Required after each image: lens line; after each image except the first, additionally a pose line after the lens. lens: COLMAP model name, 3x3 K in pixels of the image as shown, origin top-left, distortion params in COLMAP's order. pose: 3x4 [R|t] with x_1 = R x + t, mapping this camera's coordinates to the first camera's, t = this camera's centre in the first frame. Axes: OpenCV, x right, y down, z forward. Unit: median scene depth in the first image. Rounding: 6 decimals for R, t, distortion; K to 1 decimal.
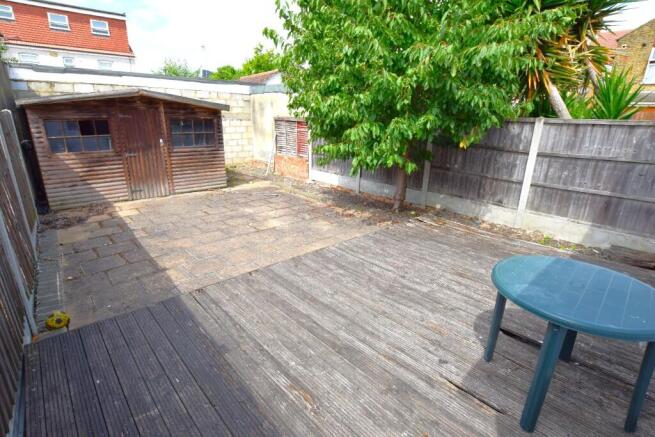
lens RADIAL K [[297.4, 0, 322.8], [0, 297.4, 218.8], [0, 0, 1]] dist [-0.012516, 0.002057]
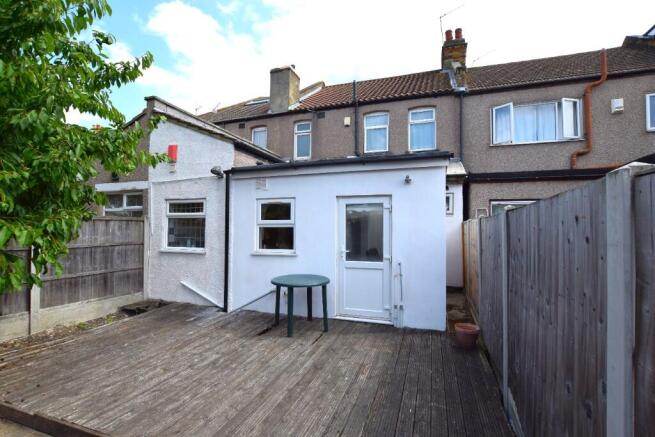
lens RADIAL K [[297.4, 0, 326.0], [0, 297.4, 222.1], [0, 0, 1]] dist [-0.012516, 0.002057]
pose [[-0.436720, -0.003140, 0.899592, -0.791852], [0.271202, 0.953010, 0.134986, -0.266714], [-0.857744, 0.302922, -0.415347, 0.853148]]
